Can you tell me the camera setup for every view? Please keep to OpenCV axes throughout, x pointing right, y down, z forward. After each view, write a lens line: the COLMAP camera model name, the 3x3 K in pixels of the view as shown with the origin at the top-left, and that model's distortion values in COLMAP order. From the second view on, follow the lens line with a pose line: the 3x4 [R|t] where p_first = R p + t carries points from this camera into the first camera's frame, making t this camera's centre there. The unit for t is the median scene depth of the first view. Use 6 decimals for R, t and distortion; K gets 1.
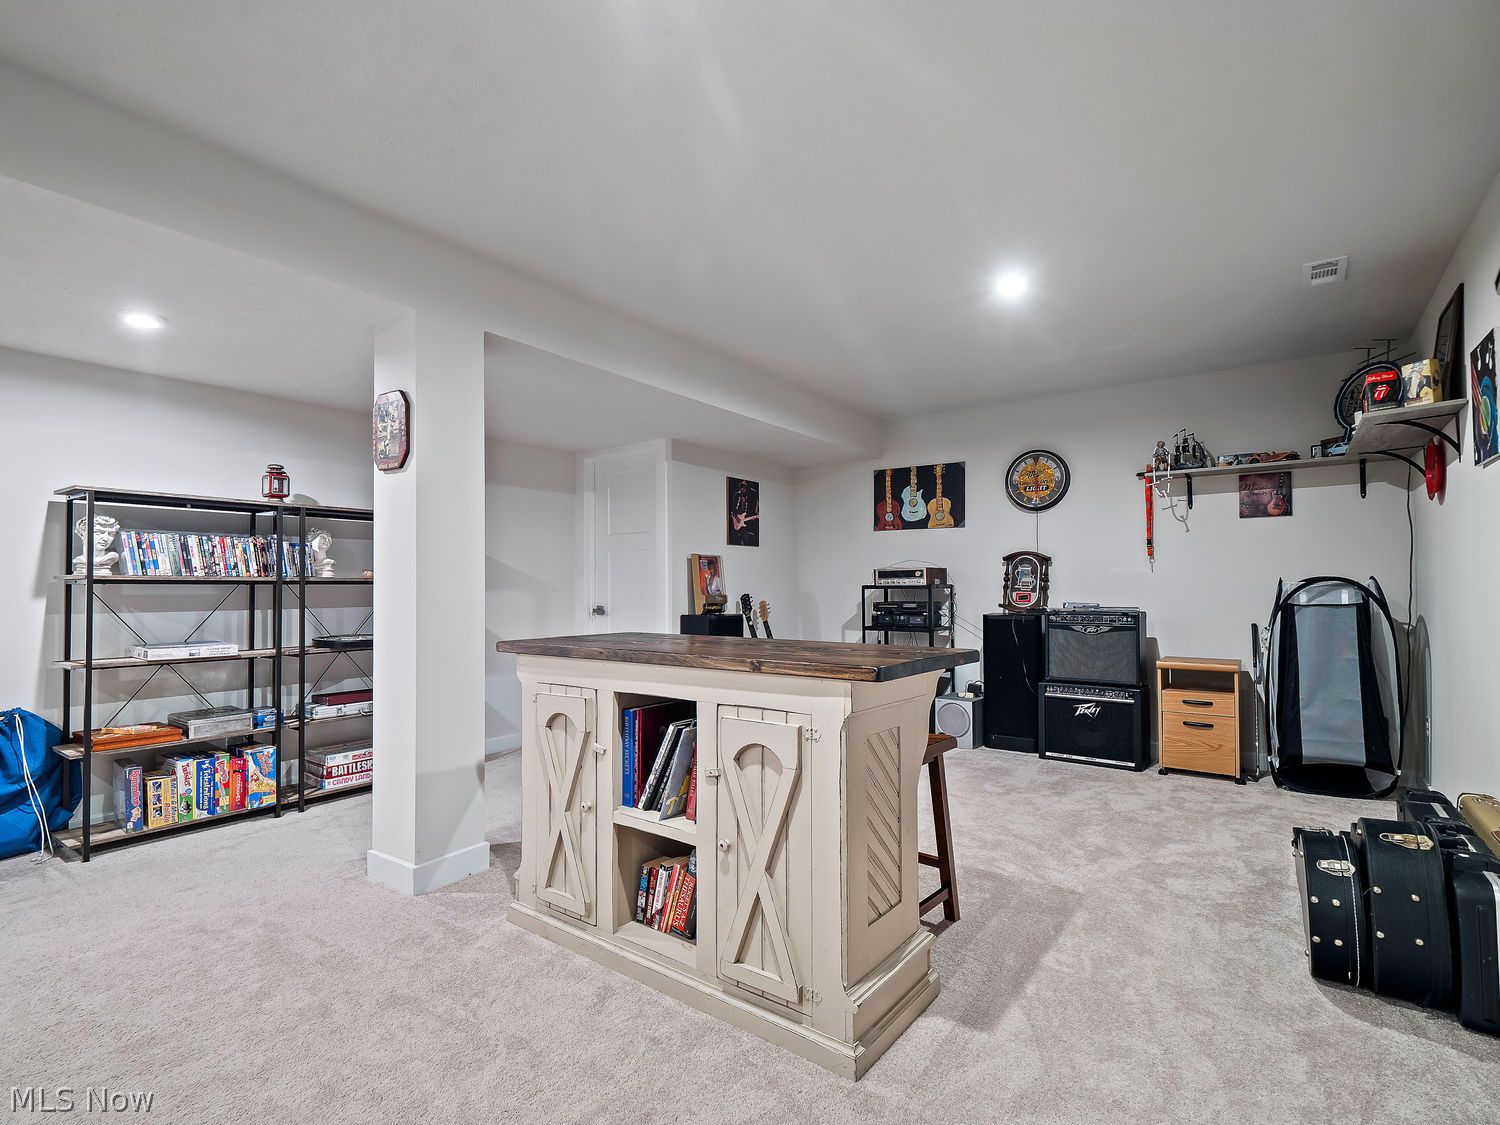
lens RADIAL K [[727.6, 0, 753.6], [0, 727.6, 572.6], [0, 0, 1]] dist [-0.000928, 0.000392]
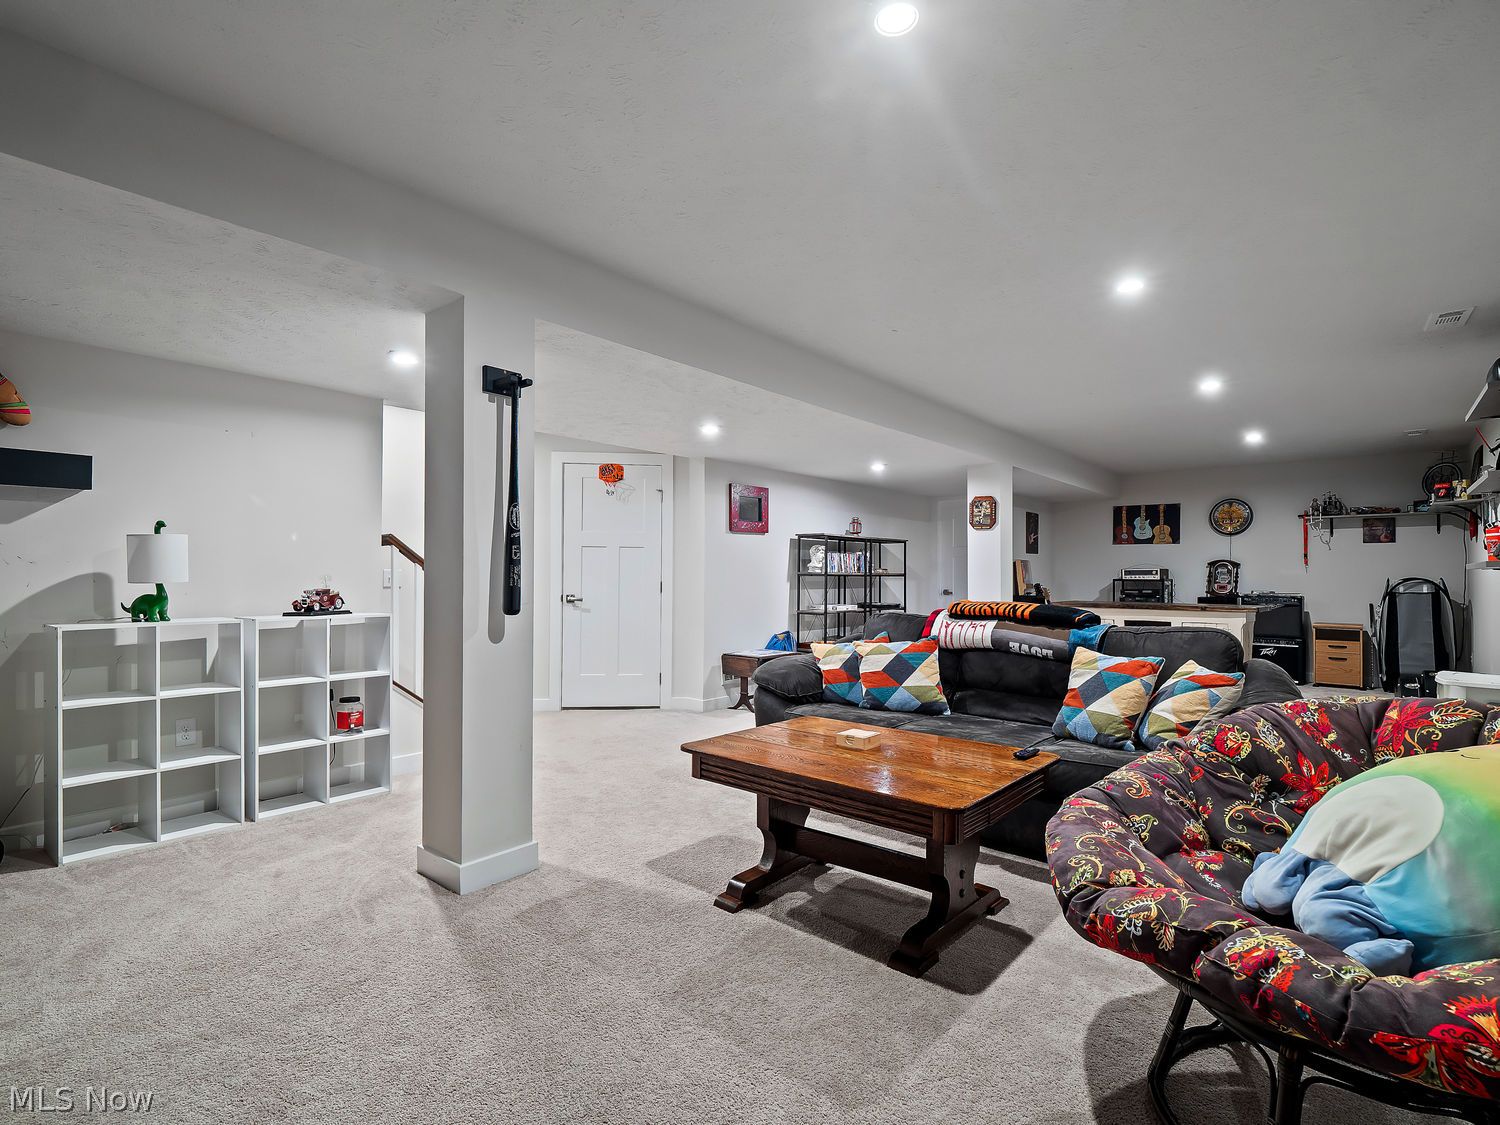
lens RADIAL K [[727.6, 0, 747.2], [0, 727.6, 566.5], [0, 0, 1]] dist [-0.000928, 0.000392]
pose [[0.996201, 0.008852, -0.086636, -0.642473], [-0.007920, 0.999907, 0.011101, -0.026397], [0.086726, -0.010372, 0.996178, -0.854027]]
